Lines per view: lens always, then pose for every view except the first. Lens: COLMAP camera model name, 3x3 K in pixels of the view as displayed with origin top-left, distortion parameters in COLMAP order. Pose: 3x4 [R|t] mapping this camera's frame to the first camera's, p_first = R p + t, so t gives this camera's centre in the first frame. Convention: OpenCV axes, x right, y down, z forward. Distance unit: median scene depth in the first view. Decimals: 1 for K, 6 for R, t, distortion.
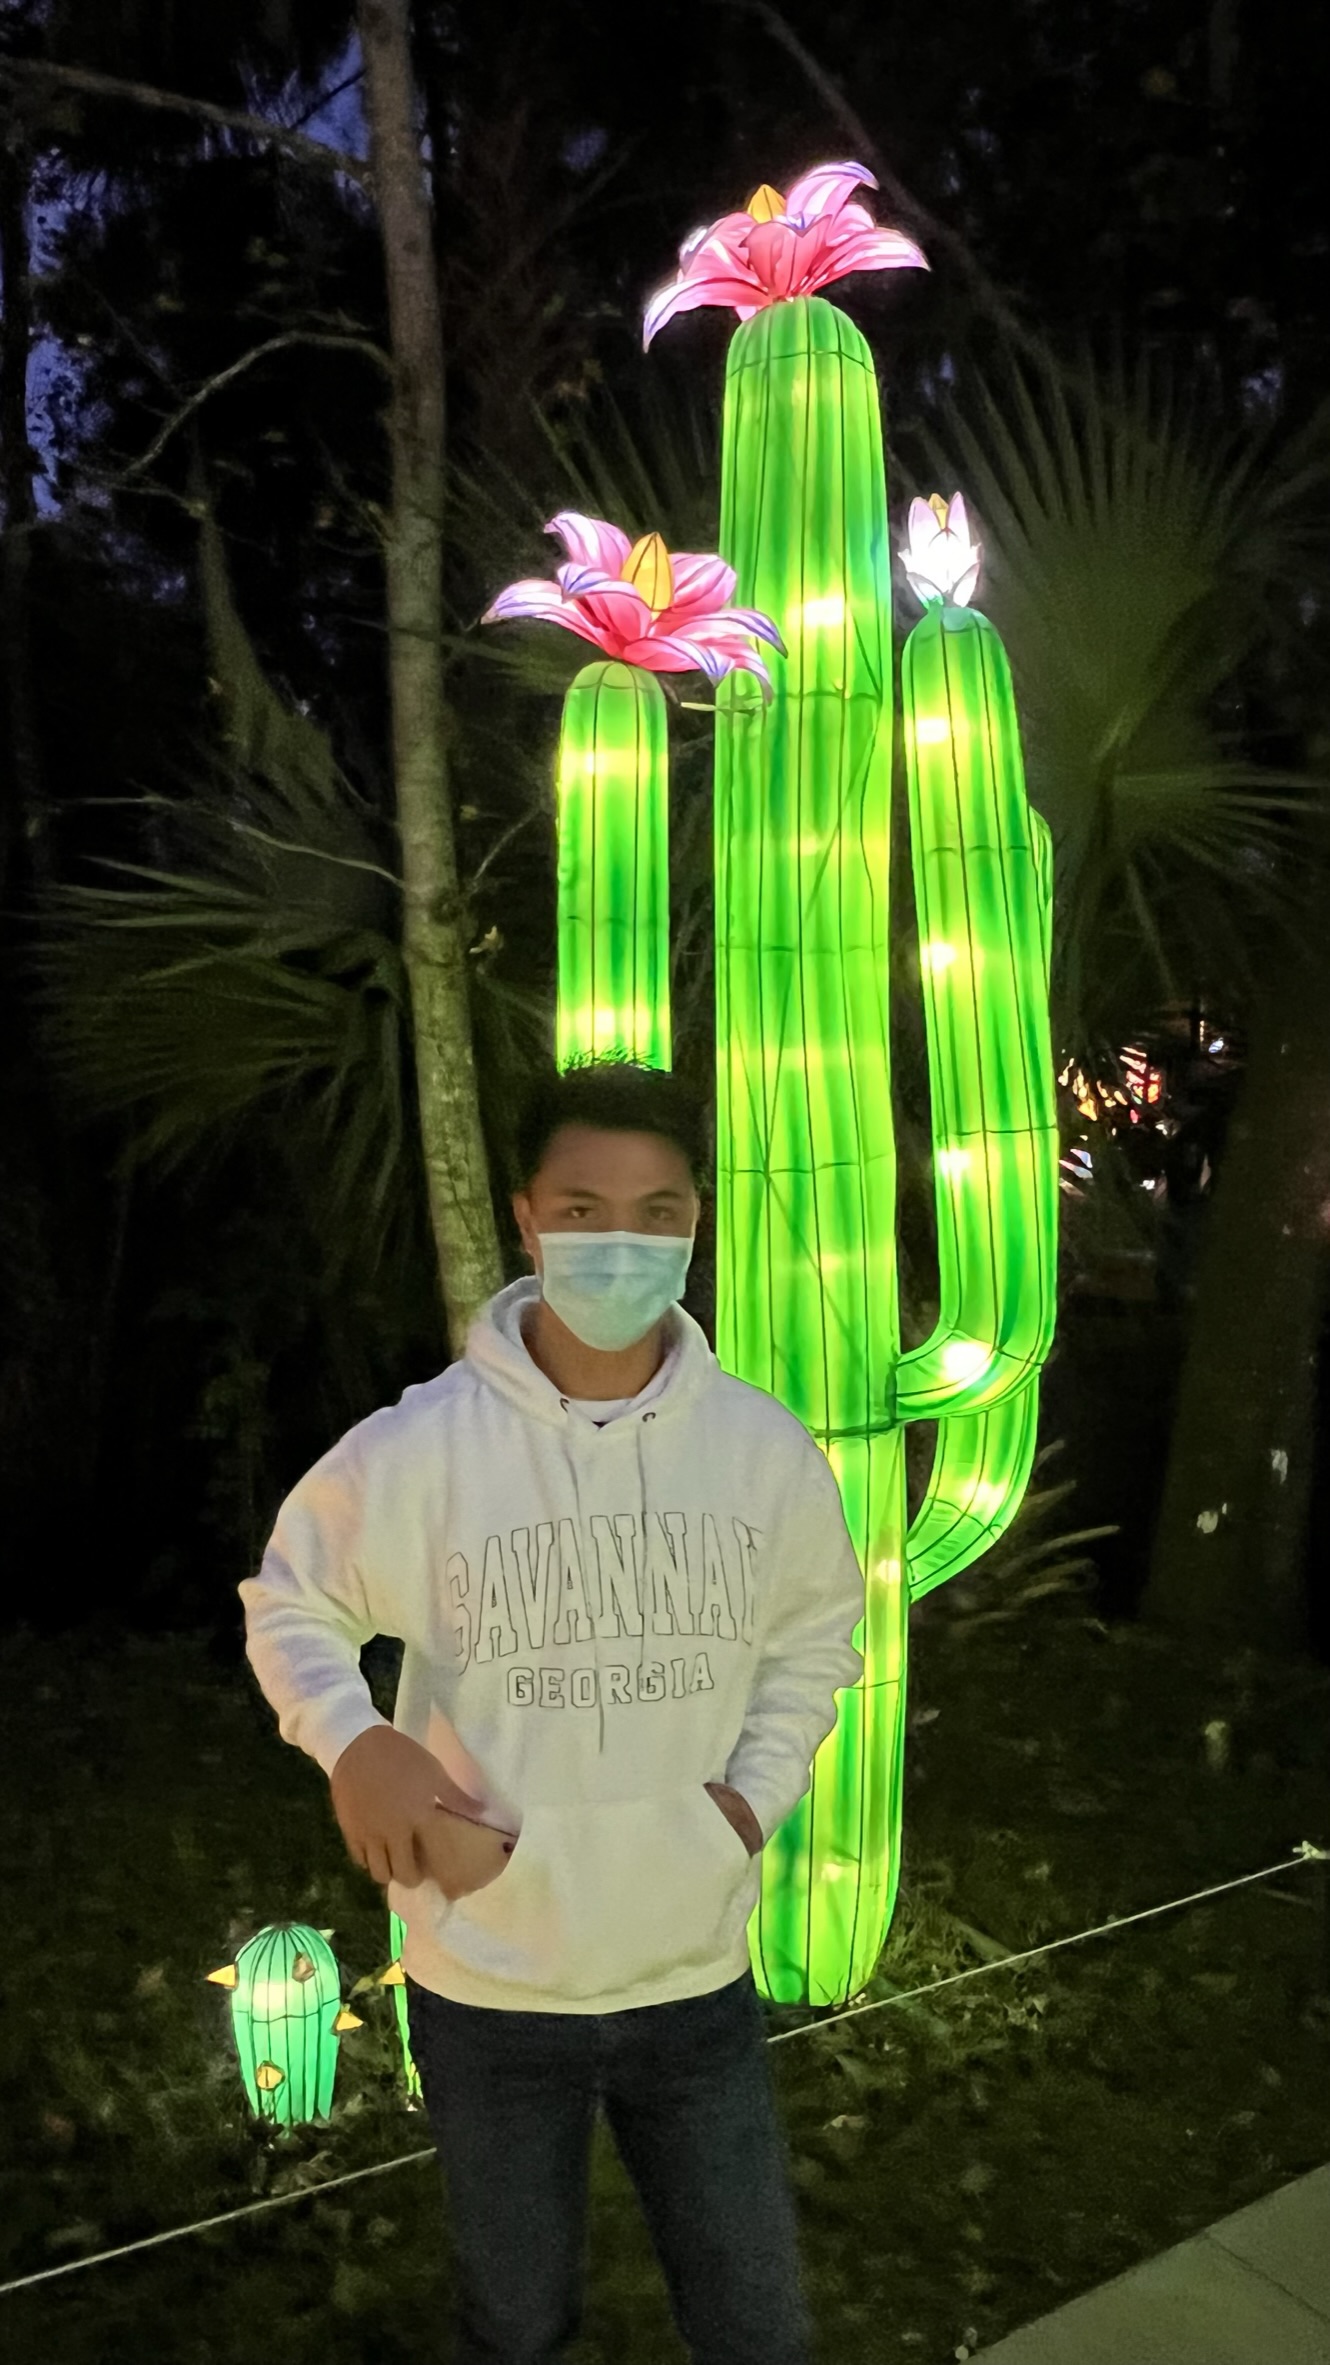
lens RADIAL K [[2162.4, 0, 665.0], [0, 2162.4, 1182.5], [0, 0, 1]] dist [-0.009061, -0.006223]
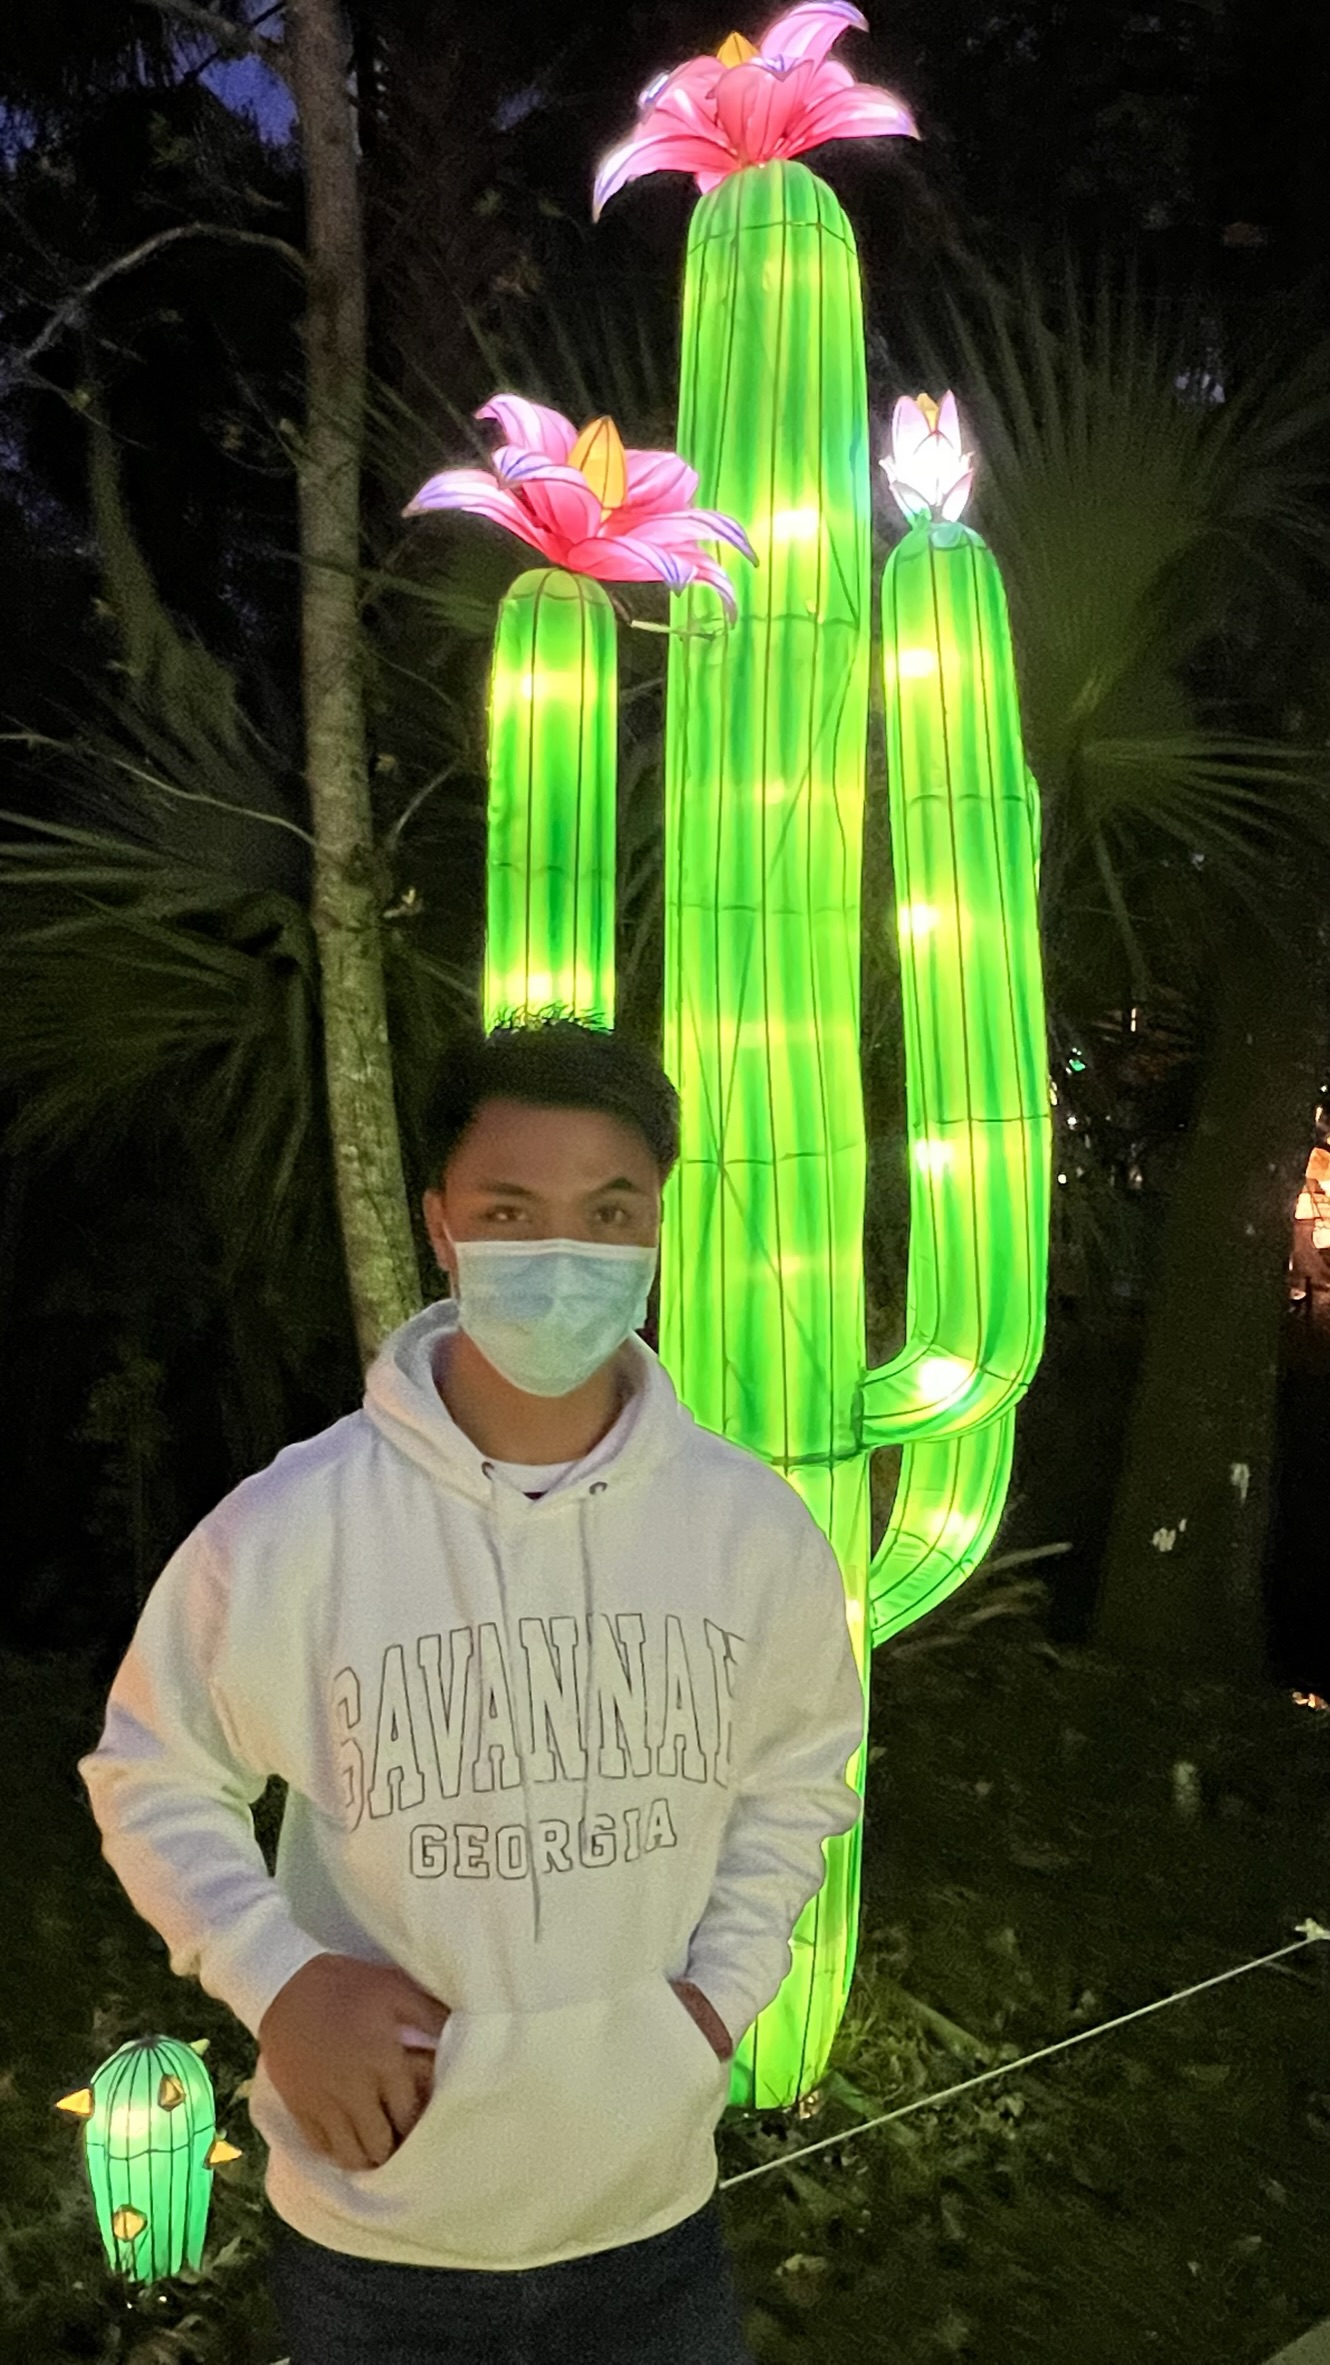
lens RADIAL K [[2162.4, 0, 665.0], [0, 2162.4, 1182.5], [0, 0, 1]] dist [-0.009061, -0.006223]
pose [[0.999153, 0.013555, 0.038846, -0.009536], [-0.013763, 0.999892, 0.005092, -0.000903], [-0.038773, -0.005623, 0.999232, 0.123957]]
